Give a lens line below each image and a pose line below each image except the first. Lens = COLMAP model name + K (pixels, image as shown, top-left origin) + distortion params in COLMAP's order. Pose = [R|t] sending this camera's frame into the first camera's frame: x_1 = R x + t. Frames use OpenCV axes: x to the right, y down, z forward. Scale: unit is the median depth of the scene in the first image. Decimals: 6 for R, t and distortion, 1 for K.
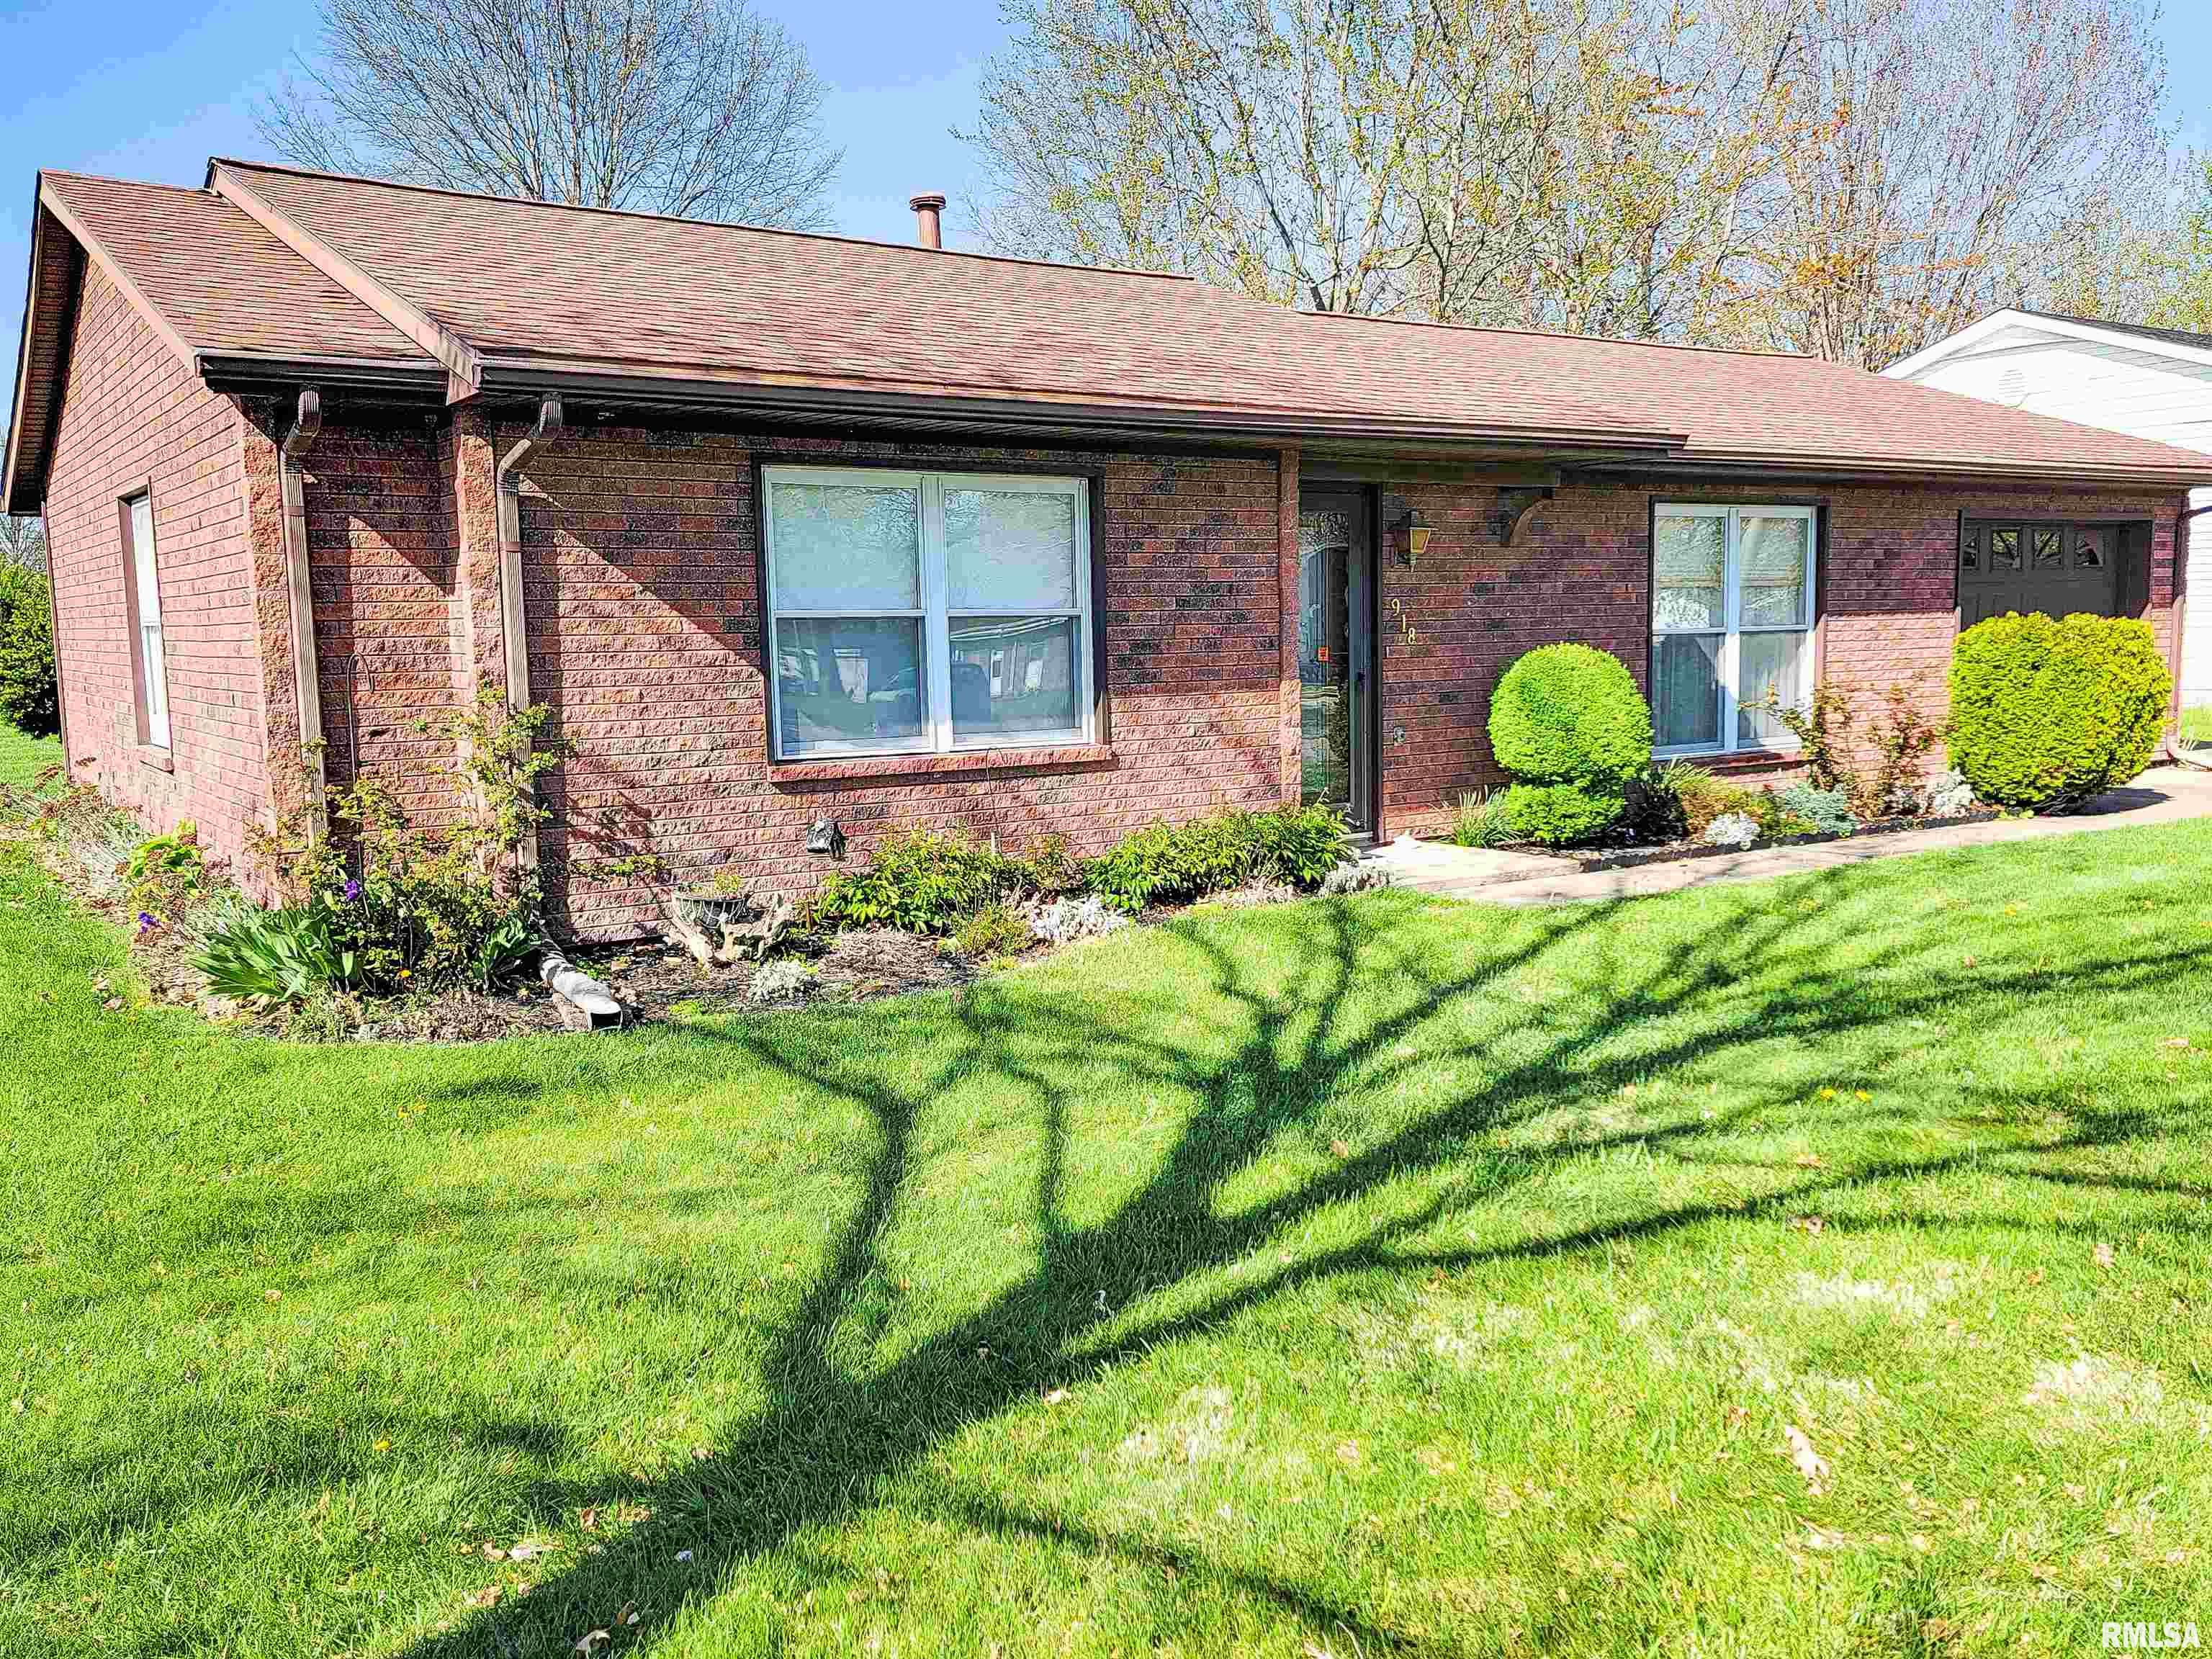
lens RADIAL K [[1884.4, 0, 1108.4], [0, 1884.4, 824.6], [0, 0, 1]] dist [0.084956, -0.057610]
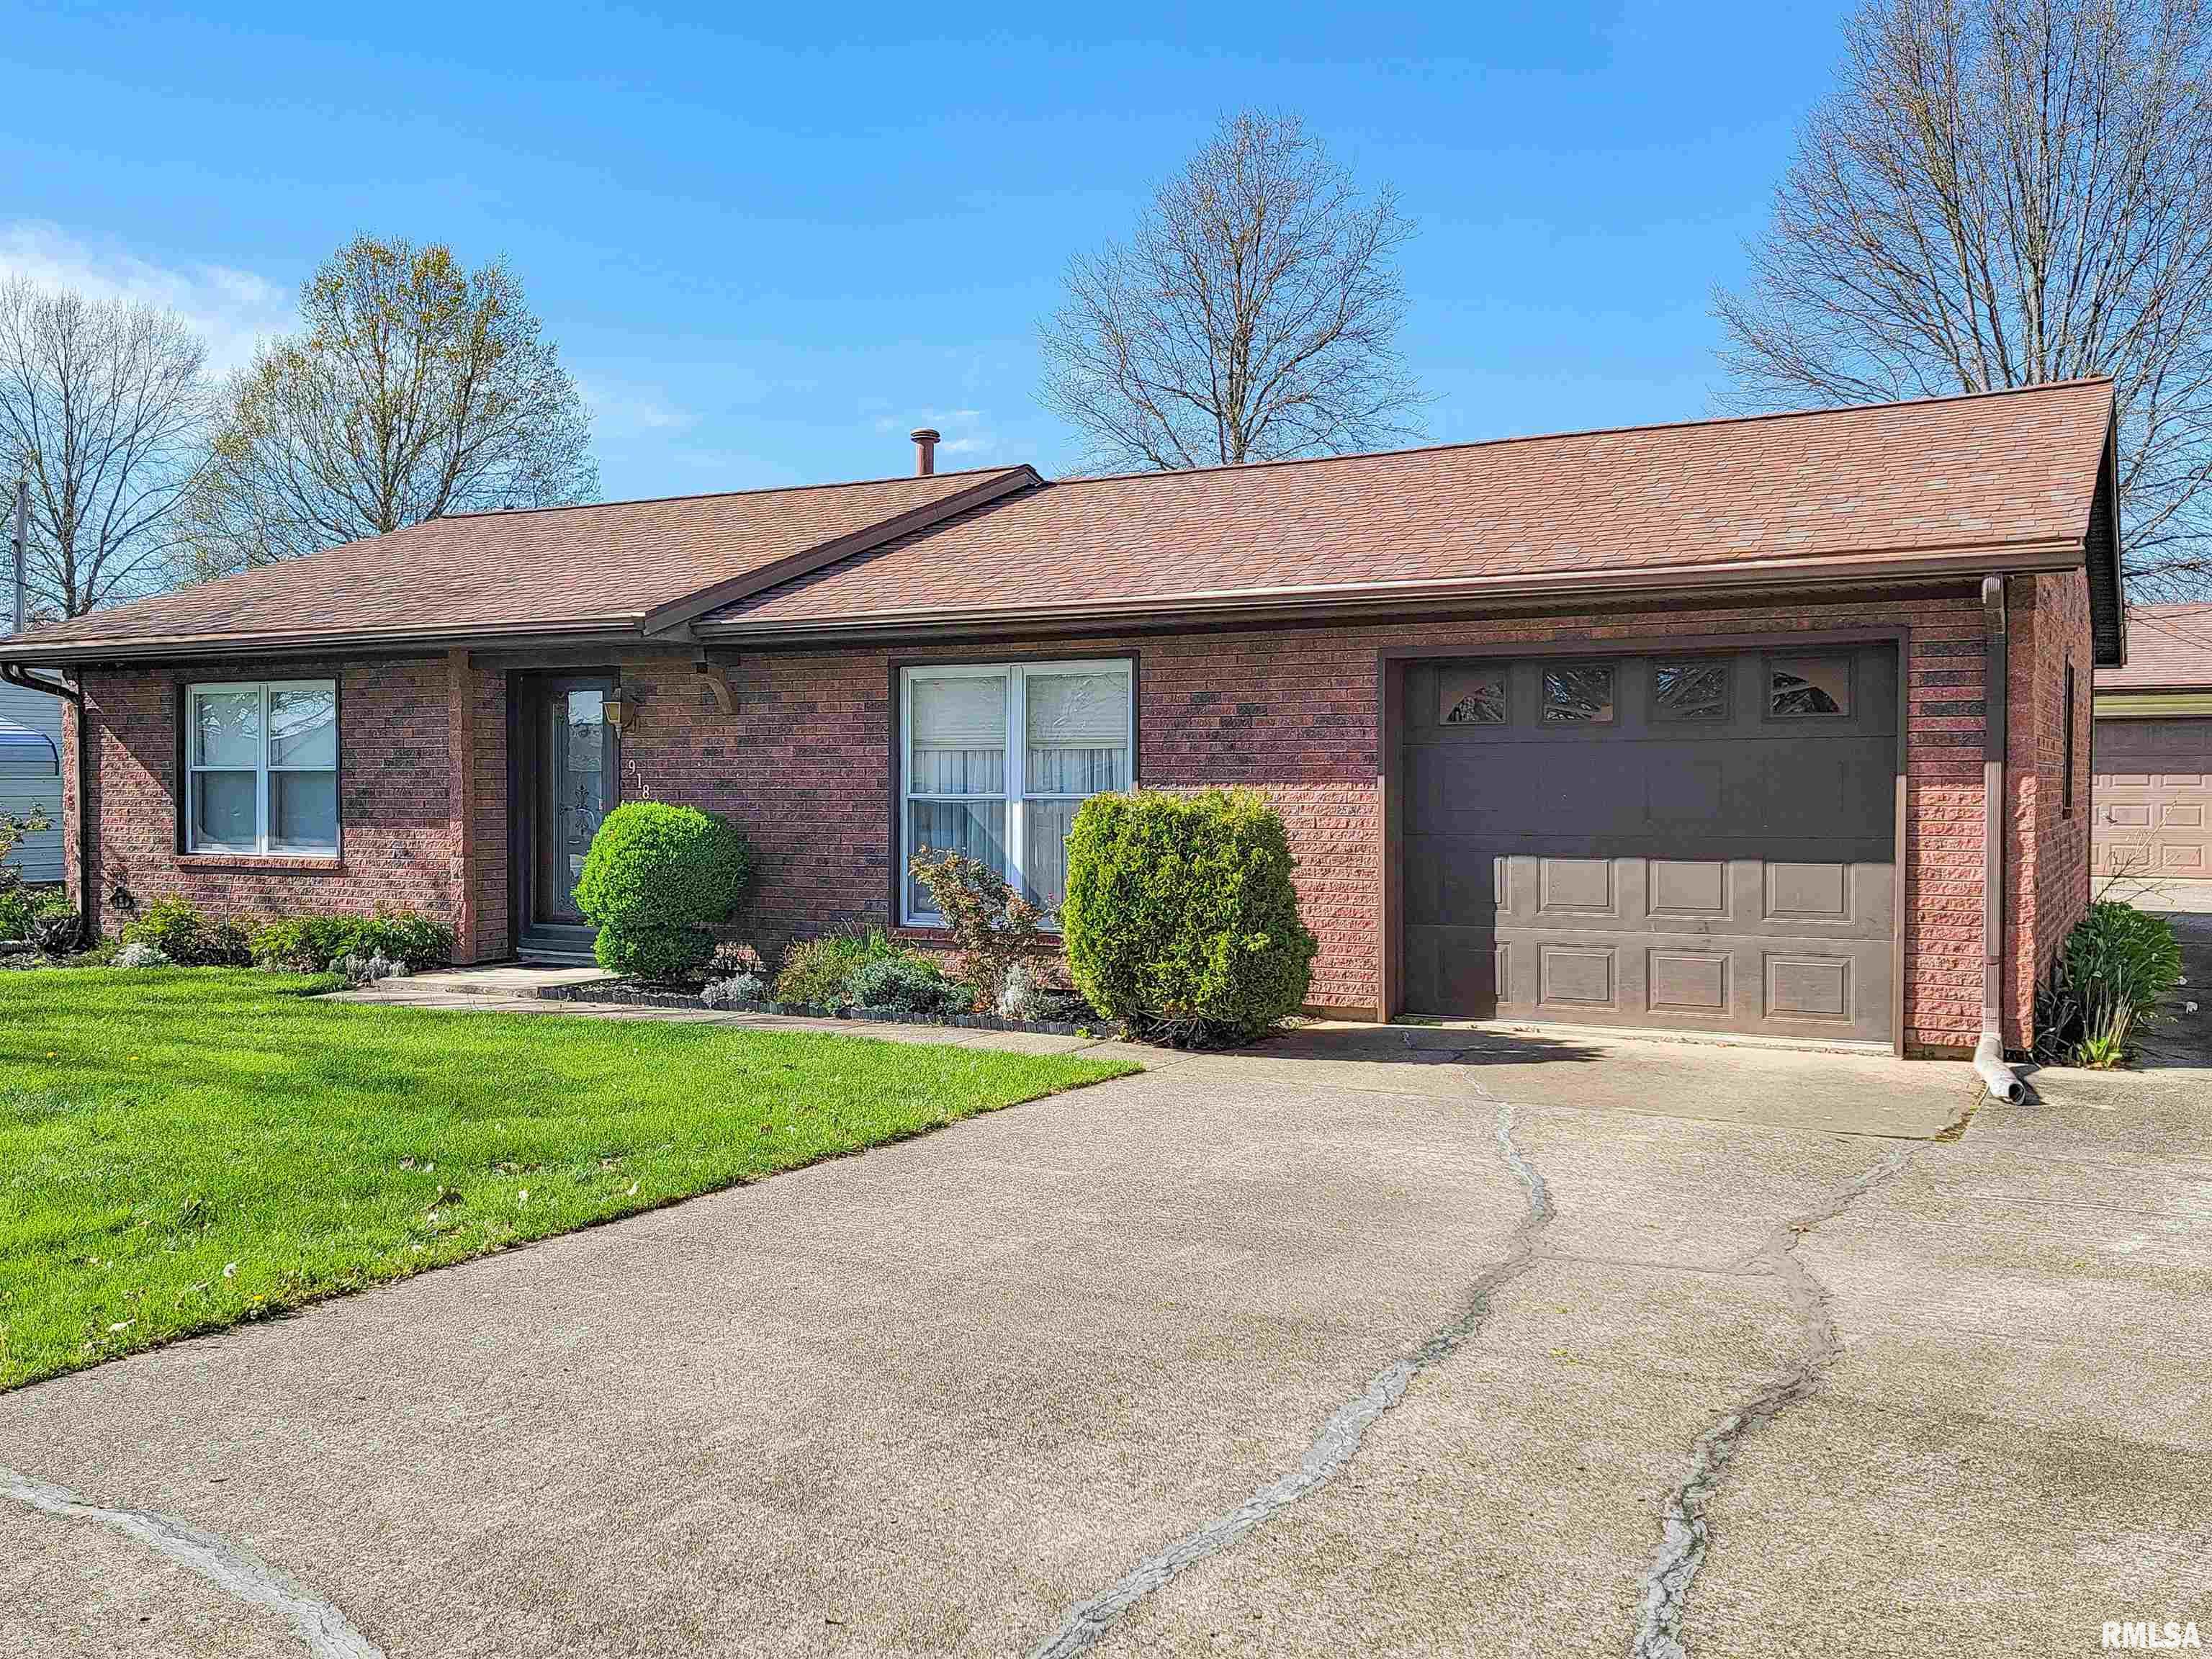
lens RADIAL K [[1884.4, 0, 1098.7], [0, 1884.4, 827.4], [0, 0, 1]] dist [0.084956, -0.057610]
pose [[0.454527, 0.027354, -0.890313, 1.558019], [-0.109475, 0.993666, -0.025361, -0.092122], [0.883980, 0.108994, 0.454643, 0.832431]]
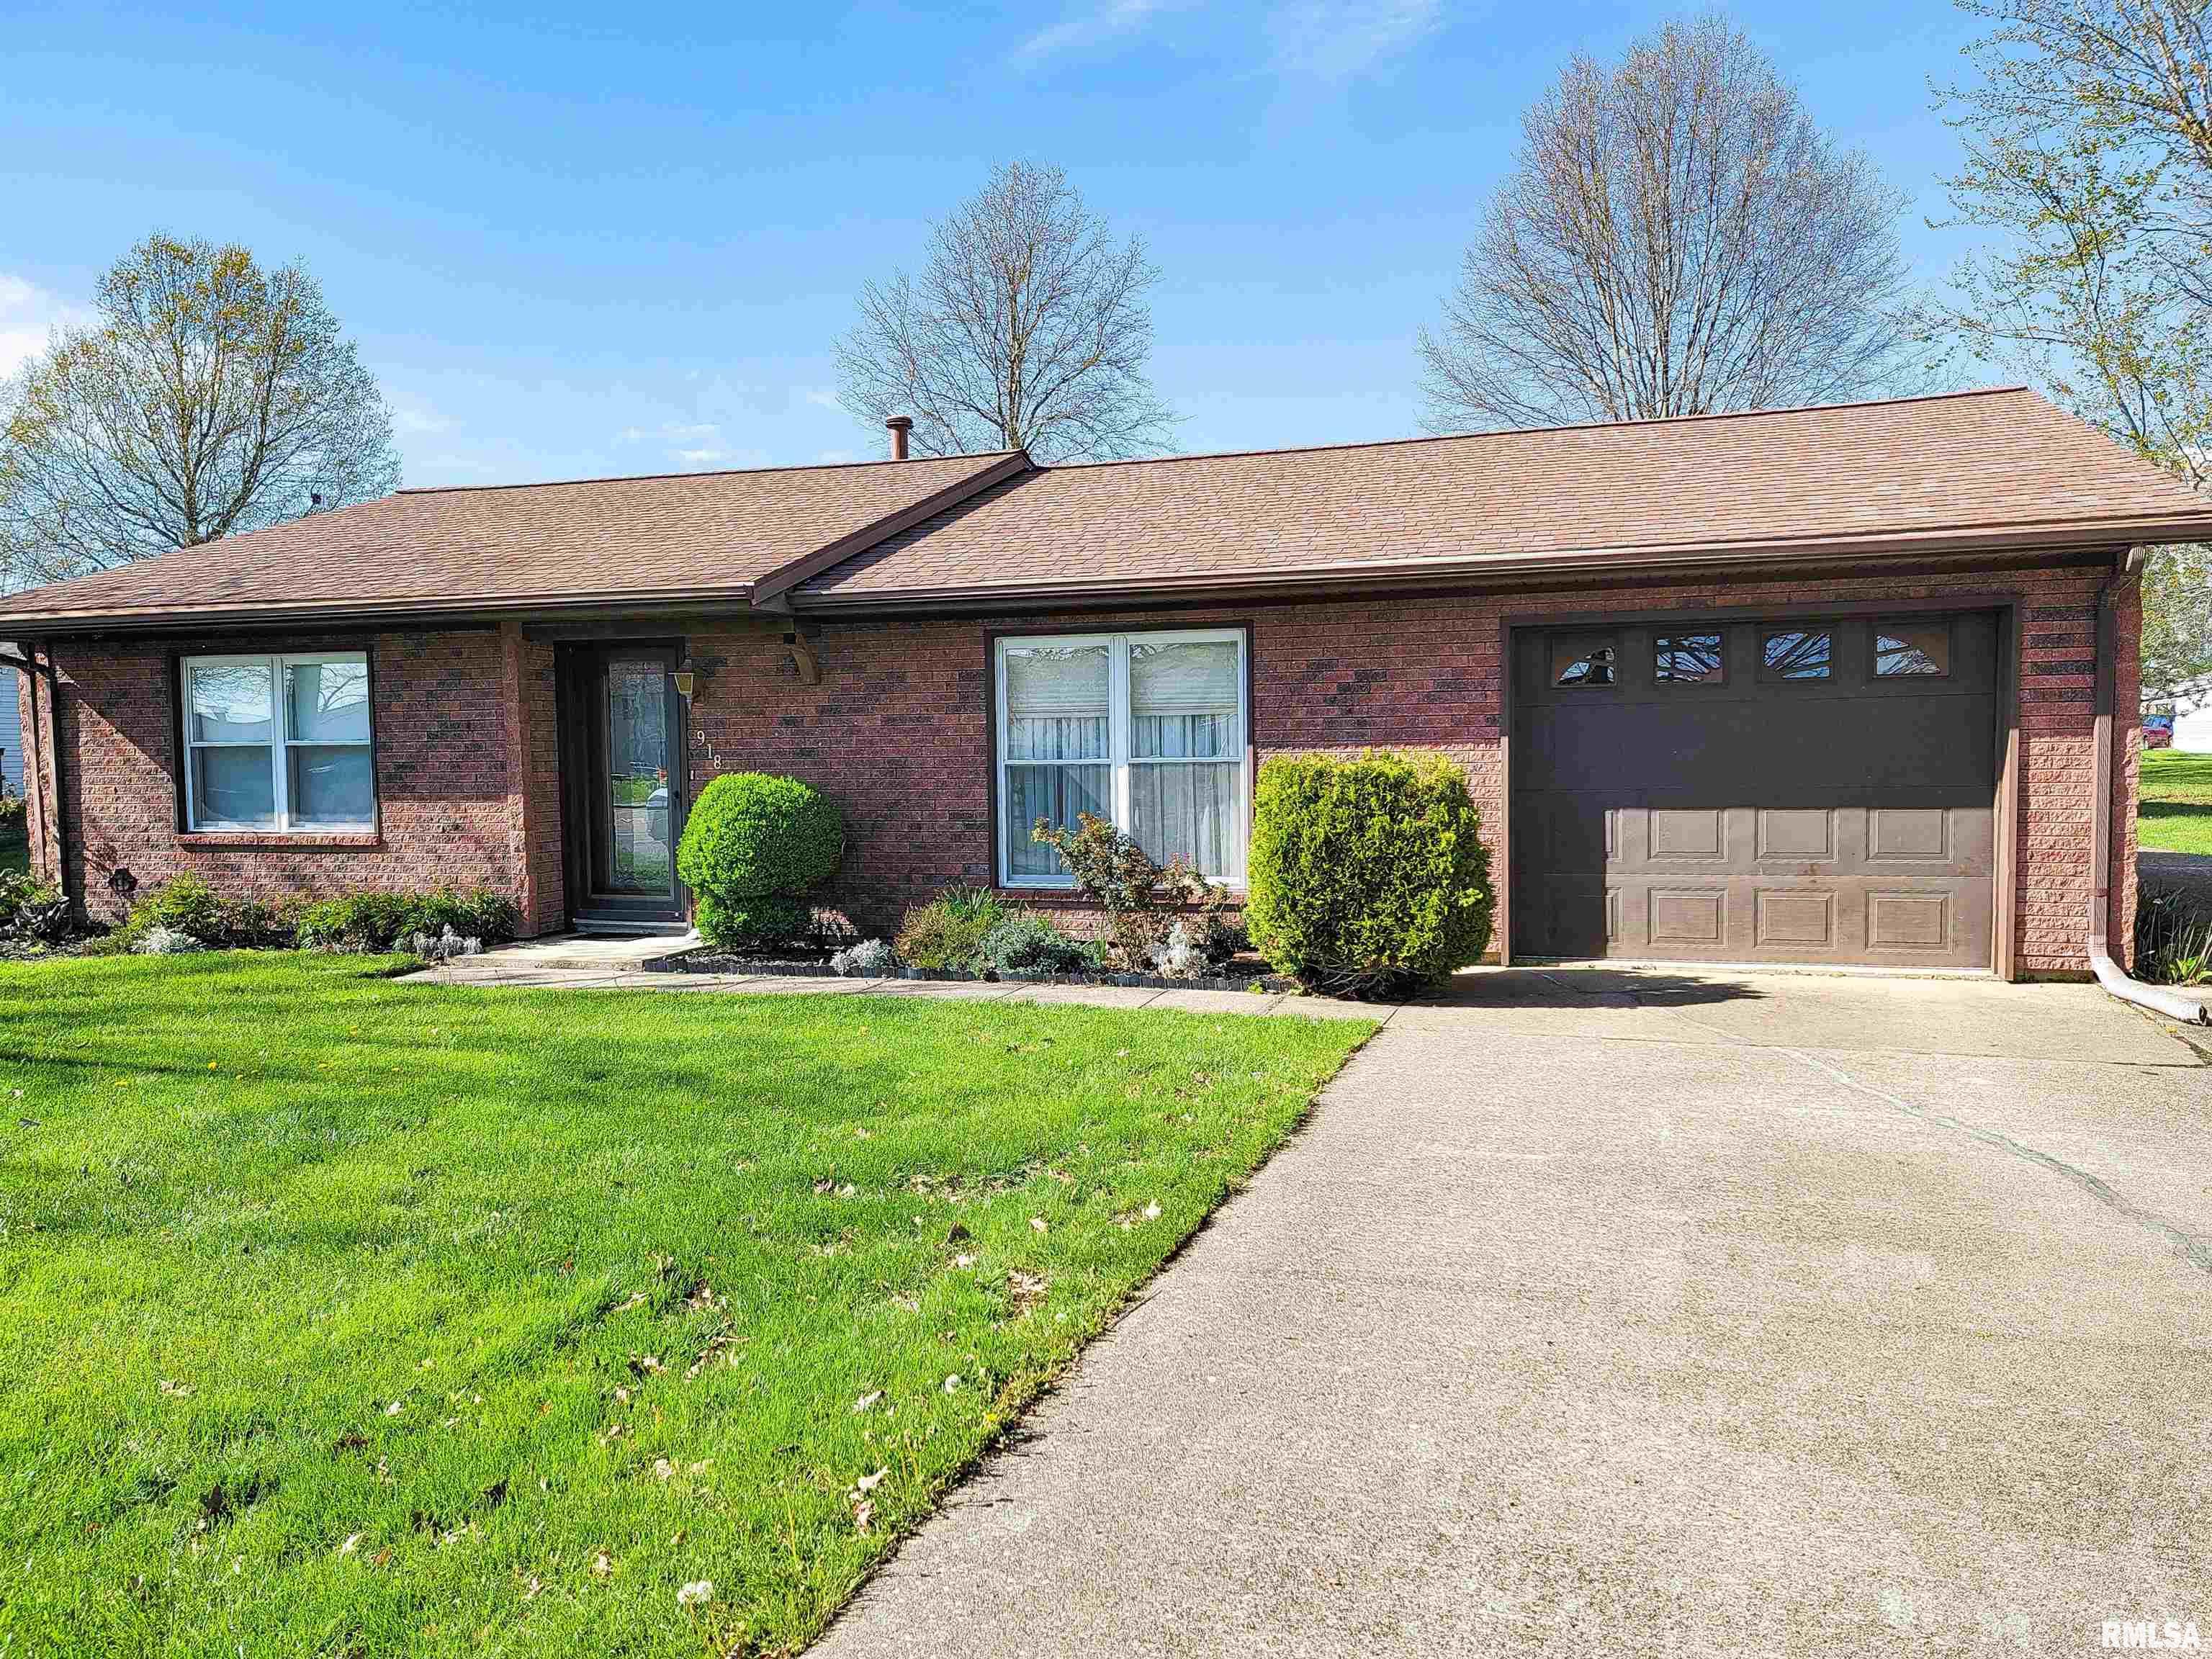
lens RADIAL K [[1556.5, 0, 1116.2], [0, 1556.5, 834.4], [0, 0, 1]] dist [0.070427, -0.026892]
pose [[0.615512, 0.044316, -0.786880, 1.274517], [-0.084260, 0.996396, -0.009794, -0.076994], [0.783610, 0.072330, 0.617028, 0.687547]]
